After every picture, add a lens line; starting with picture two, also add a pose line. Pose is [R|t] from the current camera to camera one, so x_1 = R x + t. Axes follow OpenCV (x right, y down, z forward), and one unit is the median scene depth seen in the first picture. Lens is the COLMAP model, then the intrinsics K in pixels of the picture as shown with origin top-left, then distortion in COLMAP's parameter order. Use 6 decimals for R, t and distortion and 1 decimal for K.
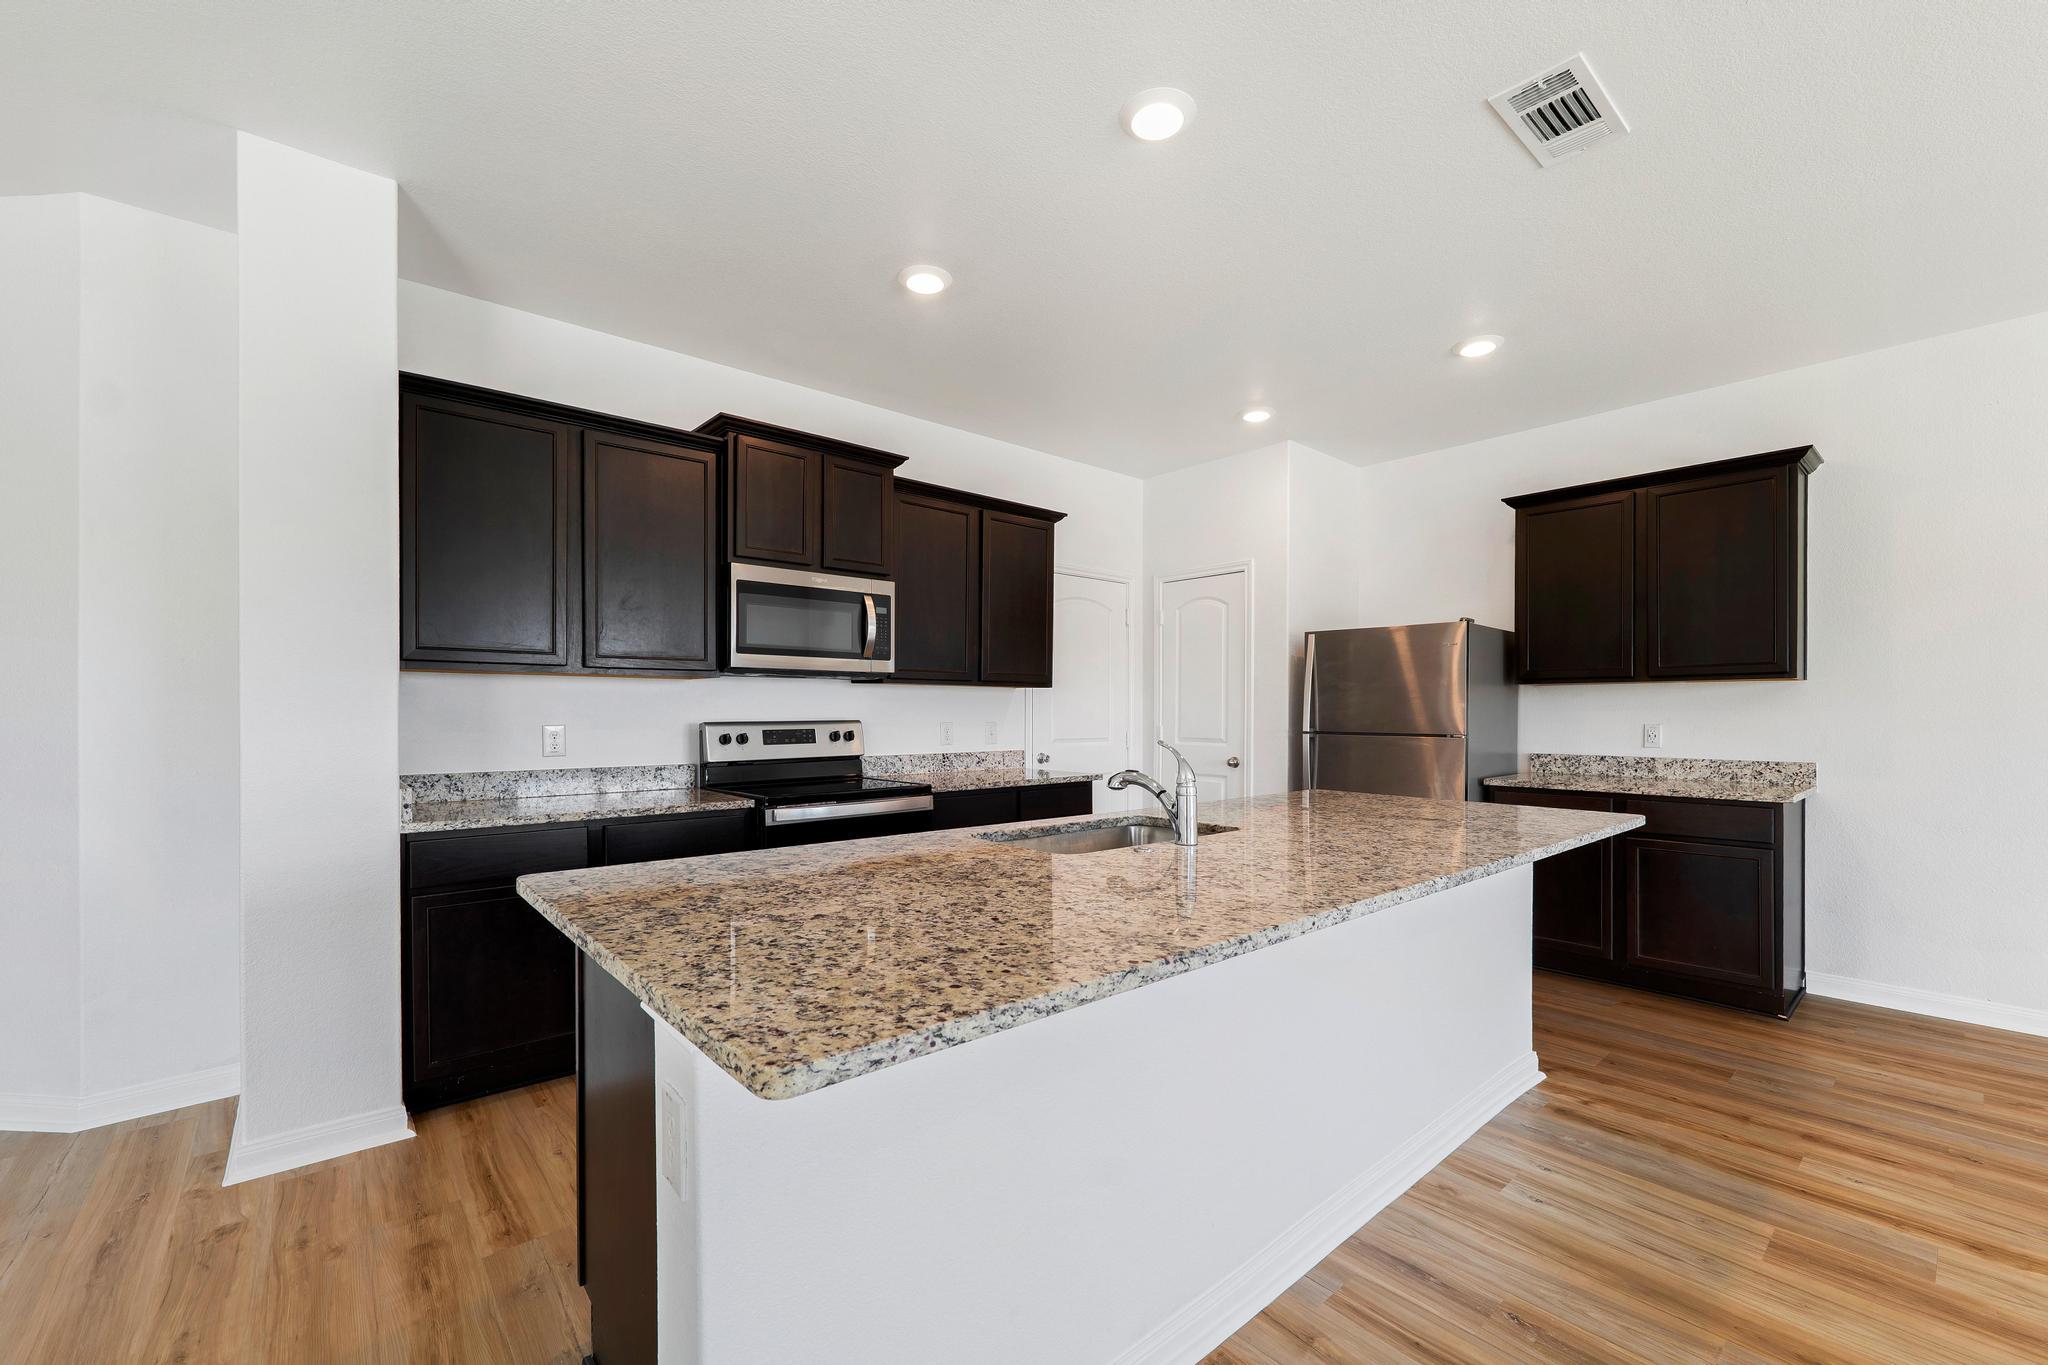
lens RADIAL K [[837.3, 0, 1017.3], [0, 837.3, 717.0], [0, 0, 1]] dist [-0.003510, 0.000046]
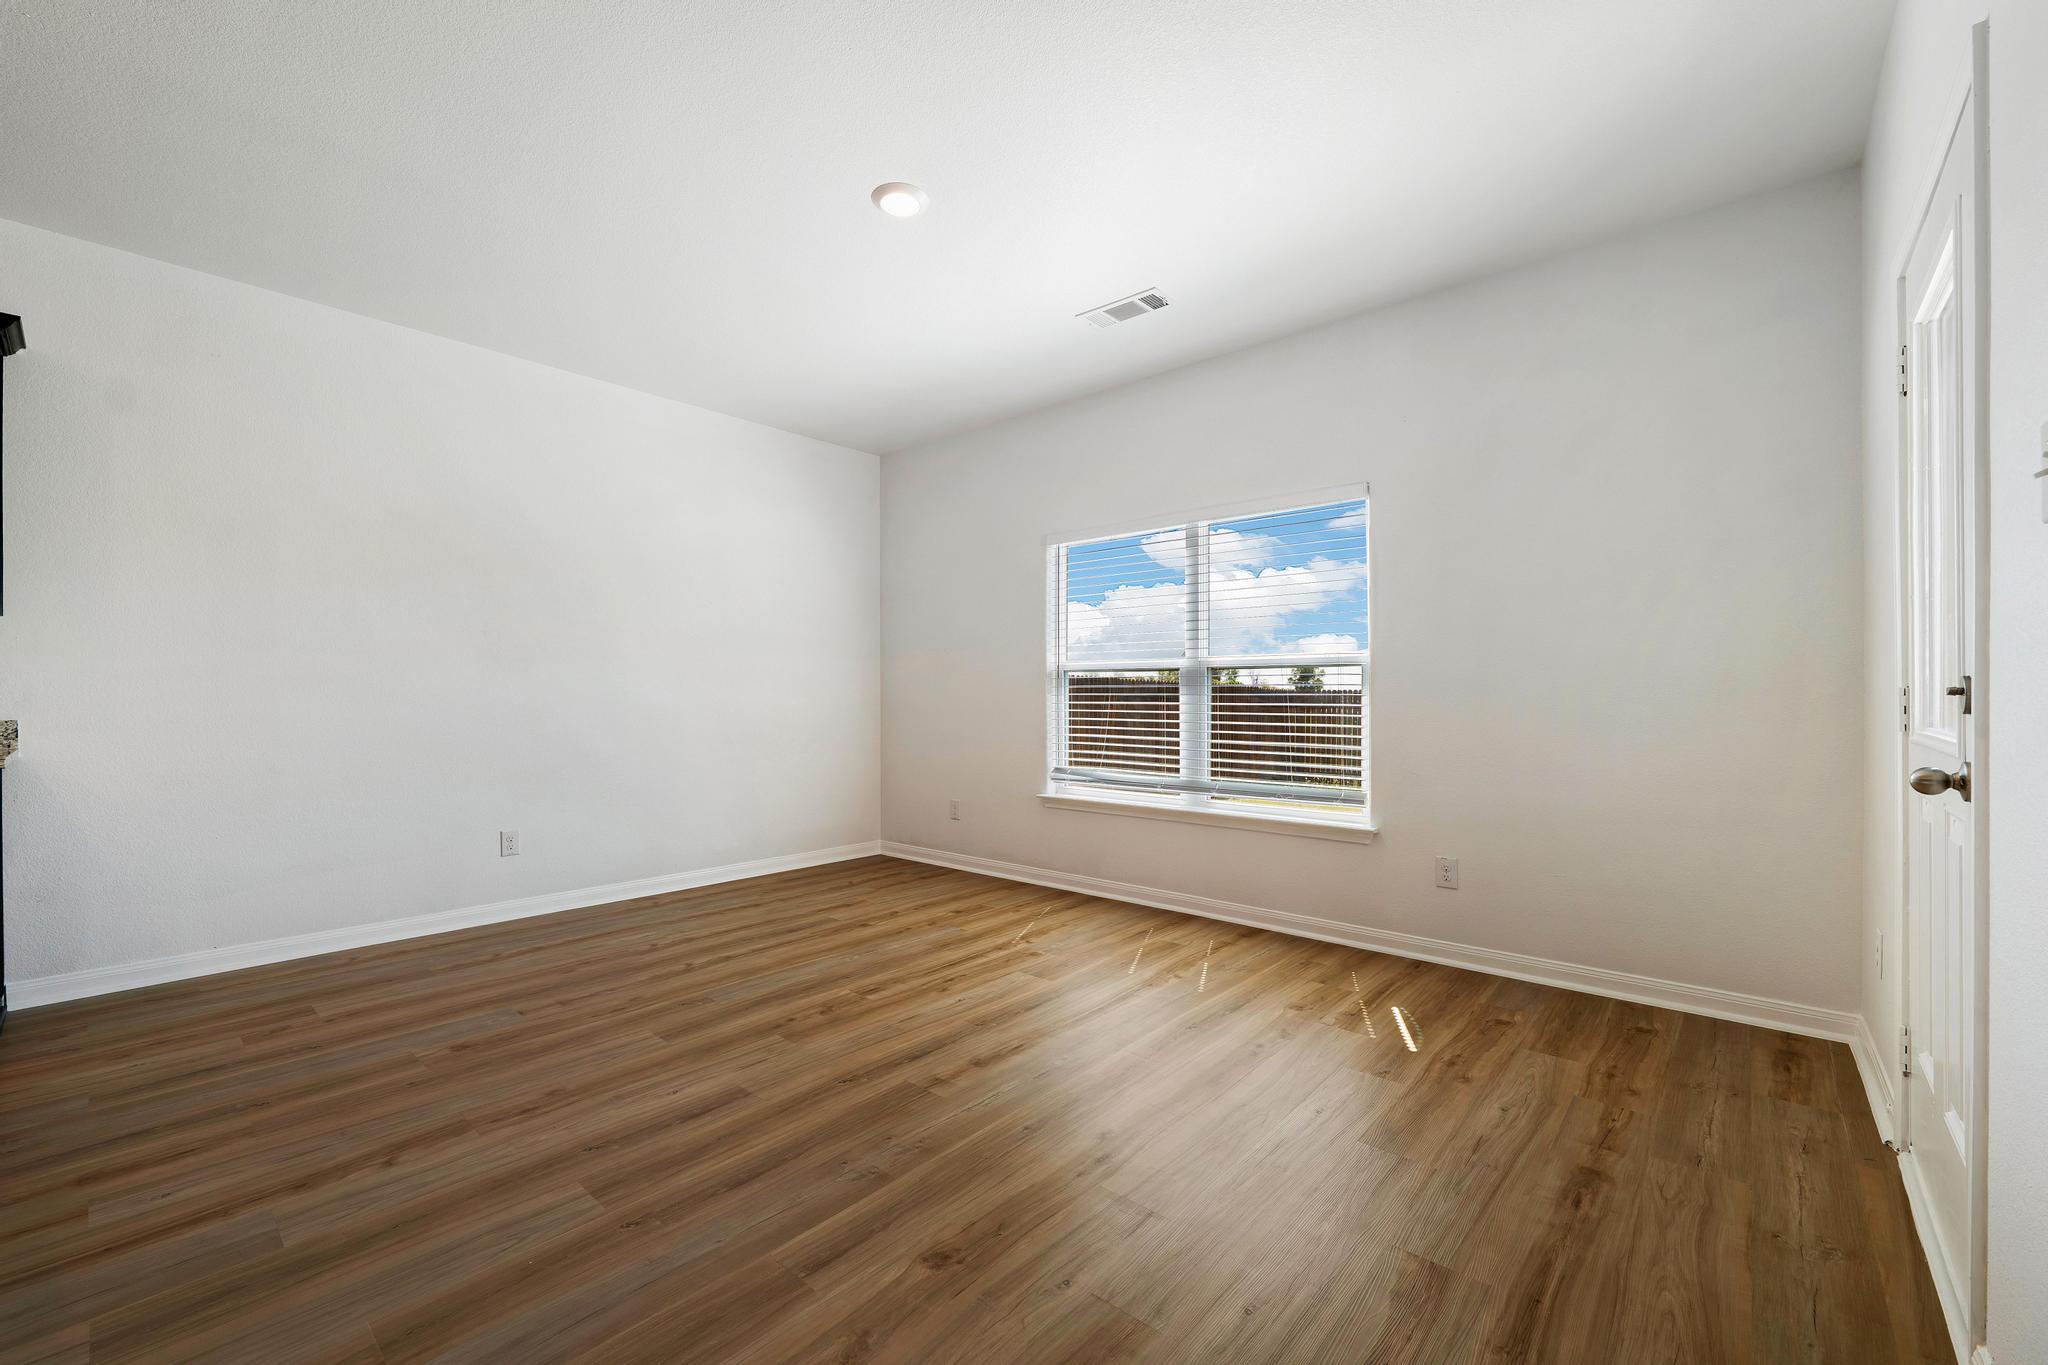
lens RADIAL K [[827.6, 0, 1026.8], [0, 827.6, 693.8], [0, 0, 1]] dist [-0.003622, 0.000005]
pose [[-0.146887, 0.000158, 0.989153, 0.043237], [0.005628, 0.999984, 0.000676, 0.038212], [-0.989137, 0.005667, -0.146885, 0.168183]]
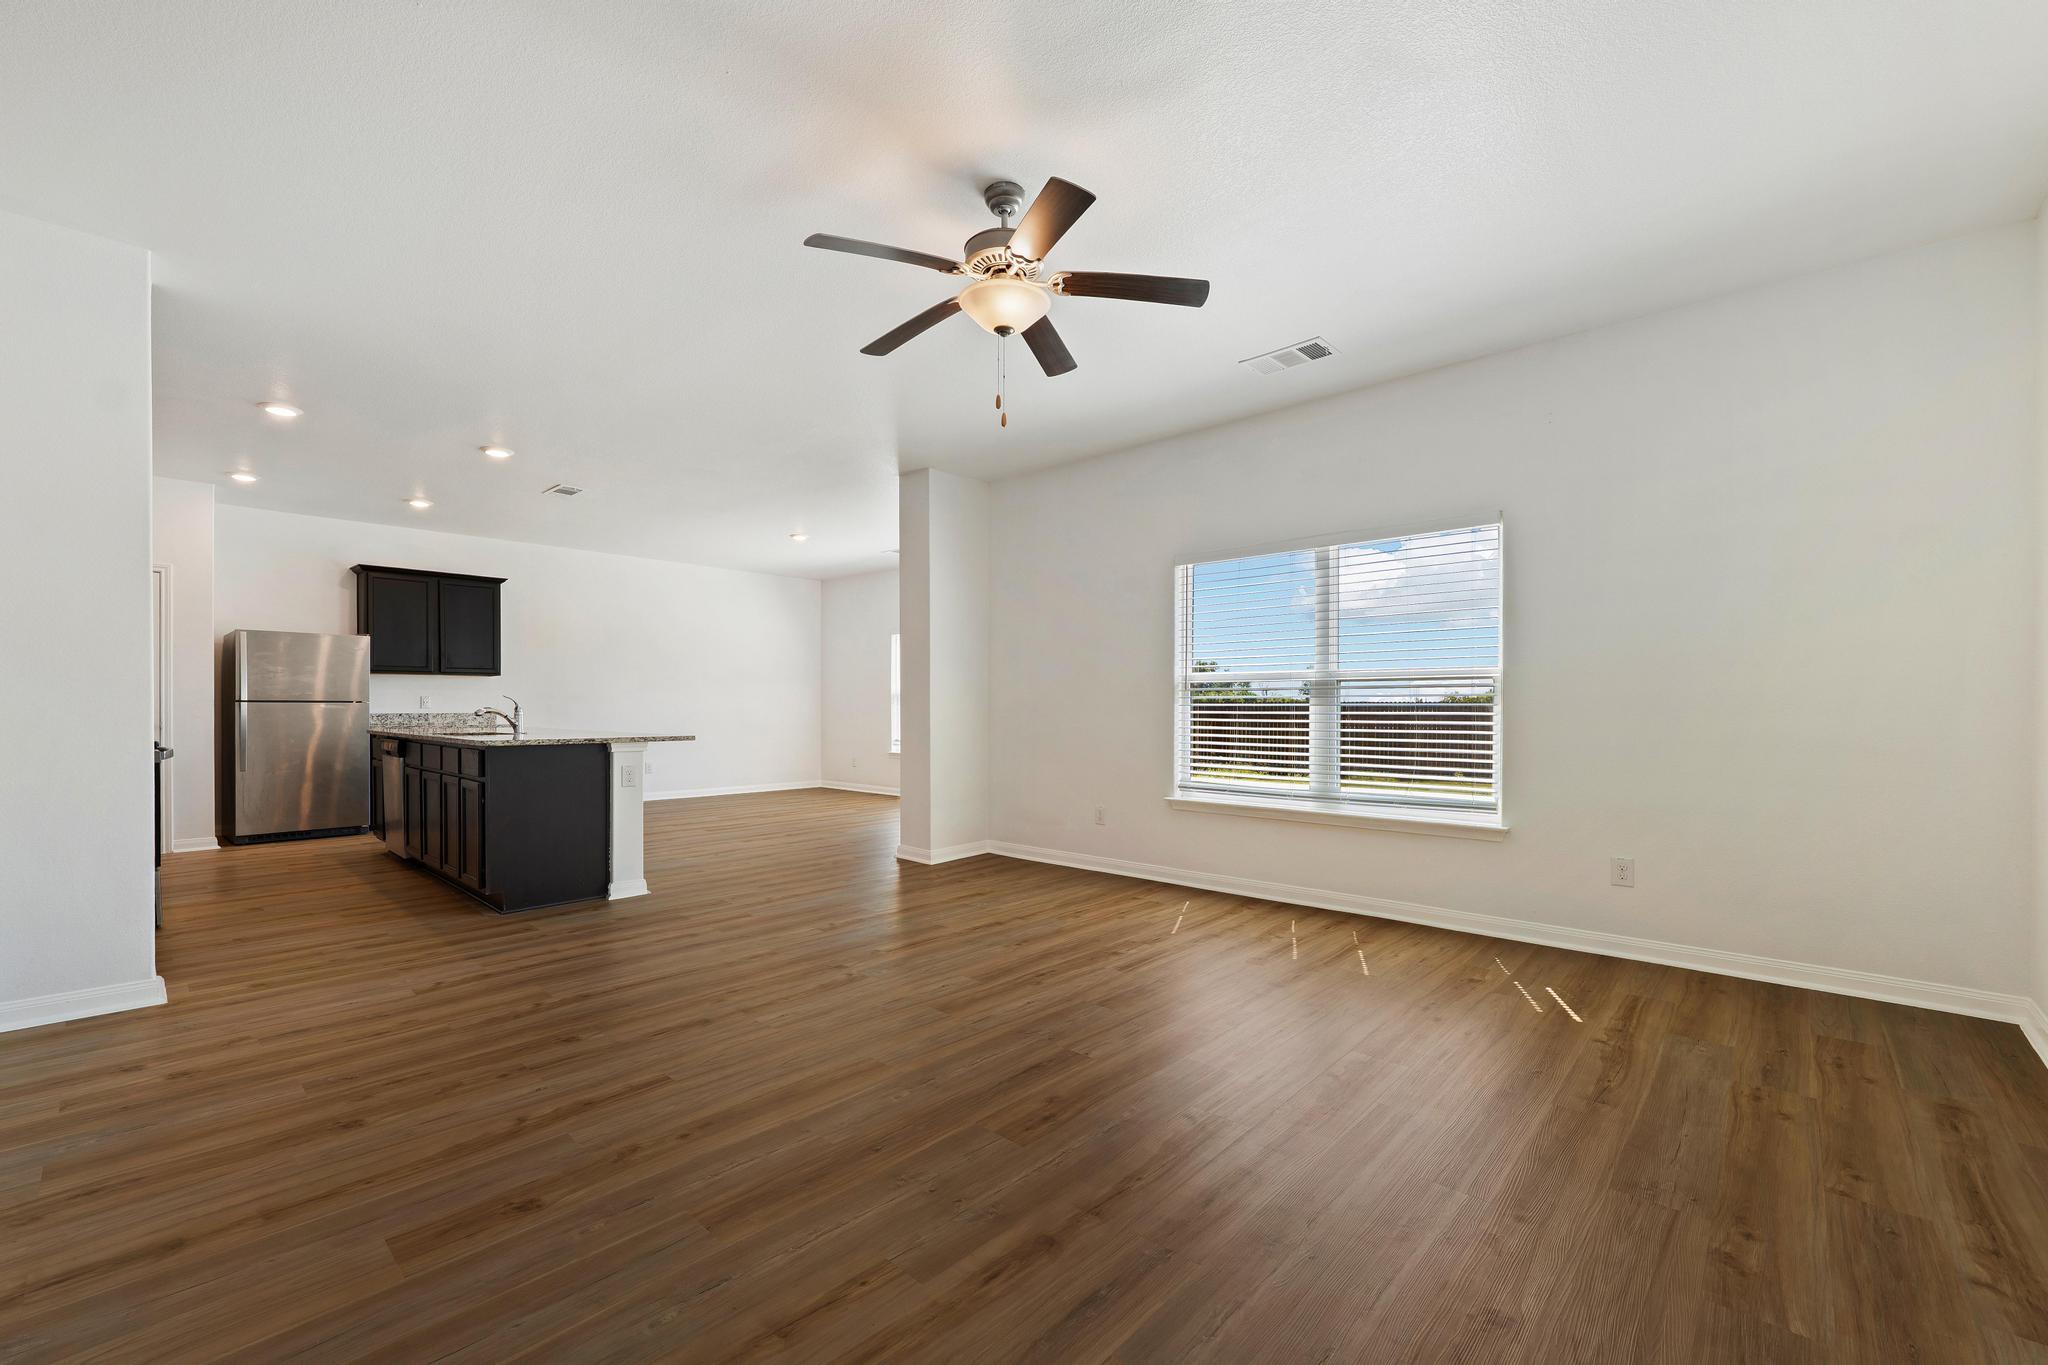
lens RADIAL K [[837.3, 0, 1017.3], [0, 837.3, 717.0], [0, 0, 1]] dist [-0.003510, 0.000046]
pose [[-0.113564, -0.014758, 0.993421, -1.610693], [0.002495, 0.999882, 0.015140, 0.037064], [-0.993528, 0.004198, -0.113513, -0.181111]]
